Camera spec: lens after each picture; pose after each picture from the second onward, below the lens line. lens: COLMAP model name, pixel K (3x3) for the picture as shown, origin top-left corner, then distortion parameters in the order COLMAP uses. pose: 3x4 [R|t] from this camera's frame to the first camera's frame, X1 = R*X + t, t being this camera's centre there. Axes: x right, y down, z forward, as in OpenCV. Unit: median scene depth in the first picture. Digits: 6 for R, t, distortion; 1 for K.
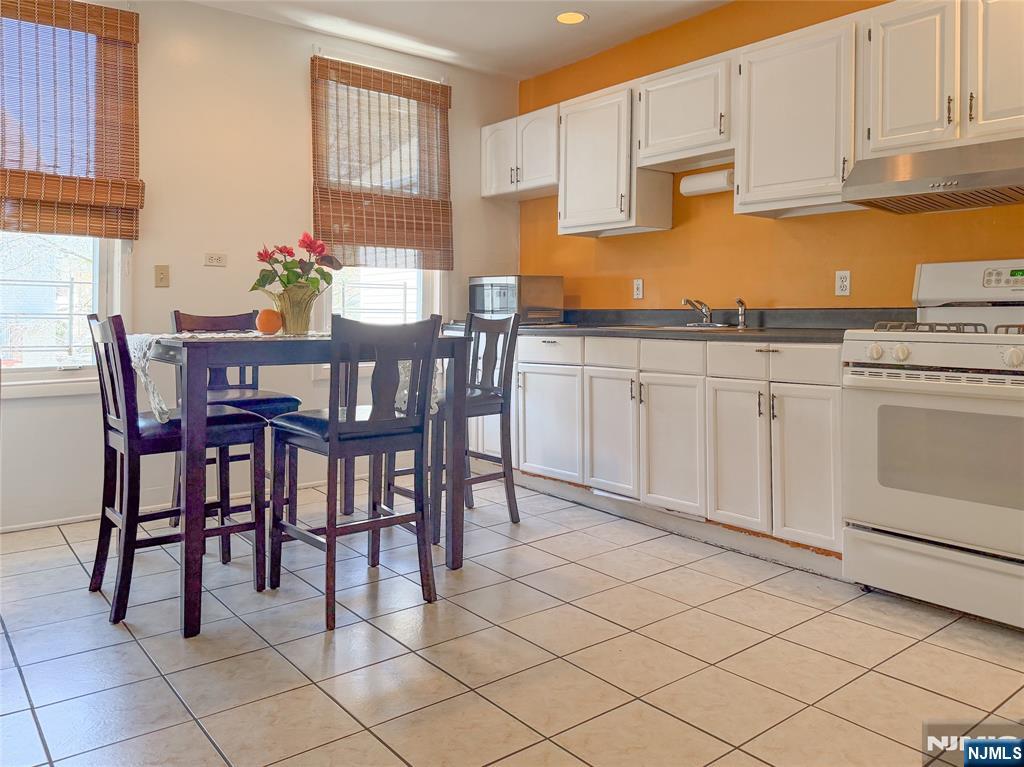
lens RADIAL K [[754.2, 0, 512.0], [0, 754.2, 383.5], [0, 0, 1]] dist [0.051911, -0.134116]
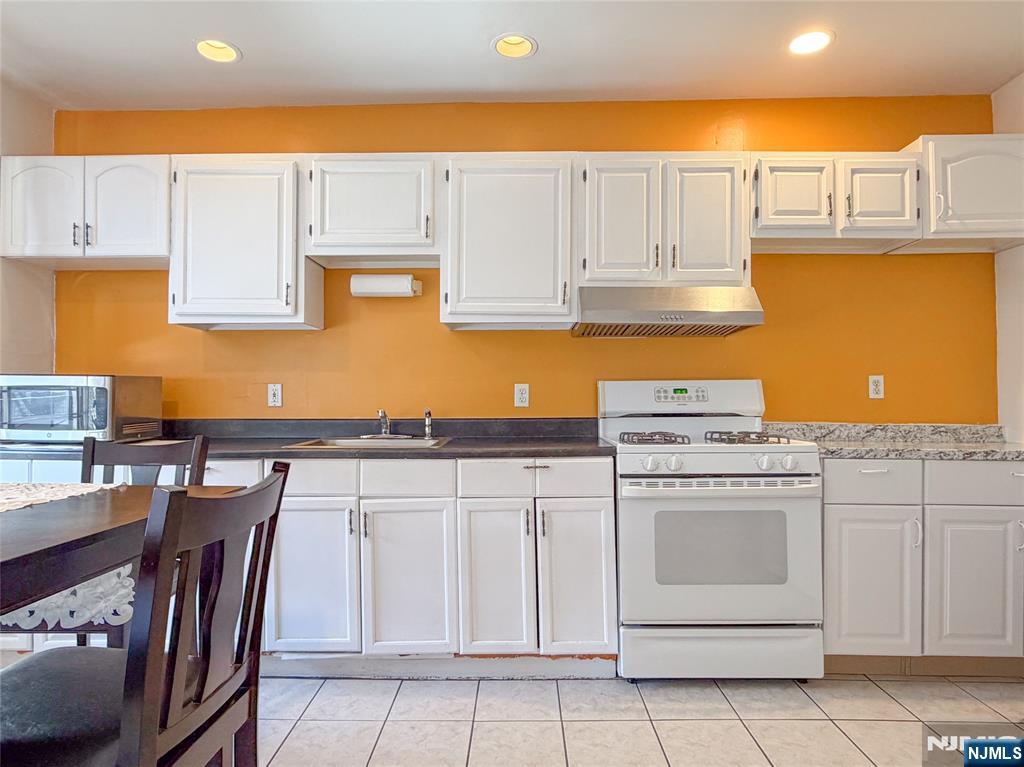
lens RADIAL K [[633.1, 0, 508.6], [0, 633.1, 418.7], [0, 0, 1]] dist [-0.017320, 0.001833]
pose [[0.633683, -0.024664, 0.773200, -0.265515], [0.074826, 0.996759, -0.029529, -0.070889], [-0.769966, 0.076568, 0.633475, 0.427209]]
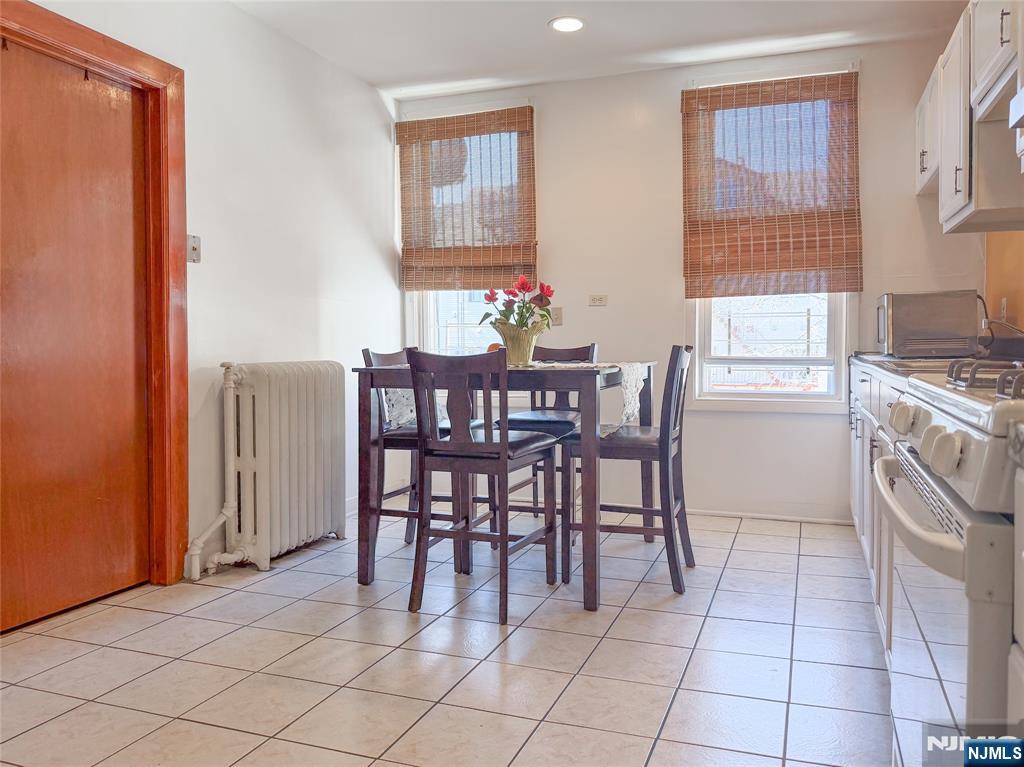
lens RADIAL K [[754.2, 0, 512.0], [0, 754.2, 383.5], [0, 0, 1]] dist [0.051911, -0.134116]
pose [[0.479641, 0.038749, -0.876609, 0.606477], [-0.076601, 0.997059, 0.002161, -0.033295], [0.874115, 0.066113, 0.481199, 0.383066]]
